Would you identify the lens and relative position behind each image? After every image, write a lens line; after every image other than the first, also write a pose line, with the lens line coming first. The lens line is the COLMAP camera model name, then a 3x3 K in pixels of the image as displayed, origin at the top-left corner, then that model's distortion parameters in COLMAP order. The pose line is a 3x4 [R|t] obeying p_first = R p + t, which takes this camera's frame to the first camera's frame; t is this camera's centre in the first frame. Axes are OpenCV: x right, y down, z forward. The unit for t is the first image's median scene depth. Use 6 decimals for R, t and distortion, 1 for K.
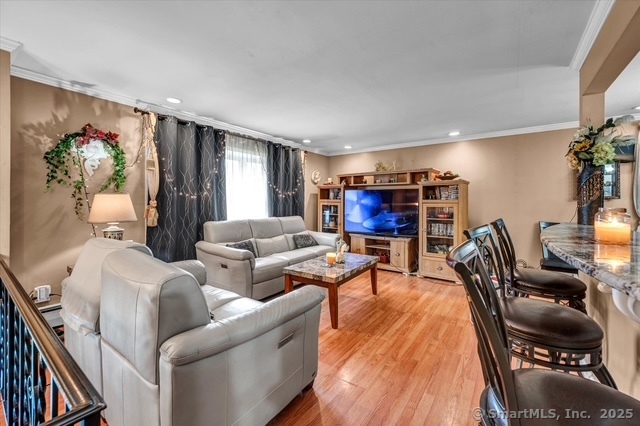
lens RADIAL K [[263.6, 0, 320.6], [0, 263.6, 202.1], [0, 0, 1]] dist [-0.000190, -0.000089]
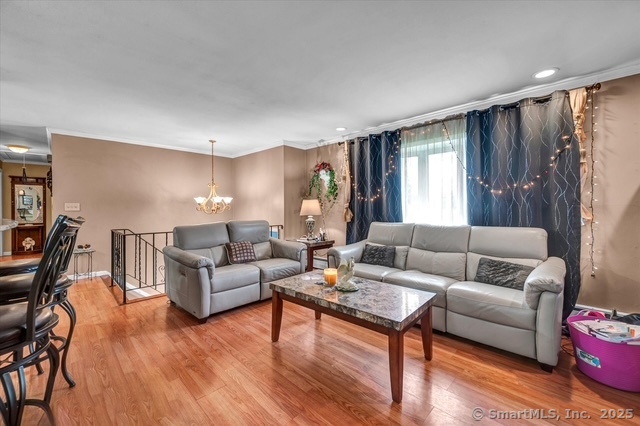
lens RADIAL K [[260.3, 0, 320.4], [0, 260.3, 206.6], [0, 0, 1]] dist [0.000889, -0.000105]
pose [[-0.138110, -0.011319, -0.990352, 0.551599], [0.000616, 0.999934, -0.011514, 0.019279], [0.990417, -0.002200, -0.138094, 0.770185]]
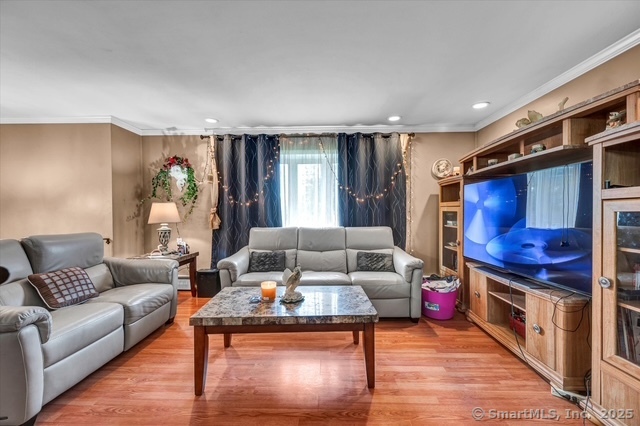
lens RADIAL K [[257.7, 0, 321.6], [0, 257.7, 214.4], [0, 0, 1]] dist [-0.000546, -0.000287]
pose [[0.568709, -0.003045, -0.822533, 0.458301], [0.008687, 0.999960, 0.002304, 0.018472], [0.822493, -0.008456, 0.568713, 0.536872]]
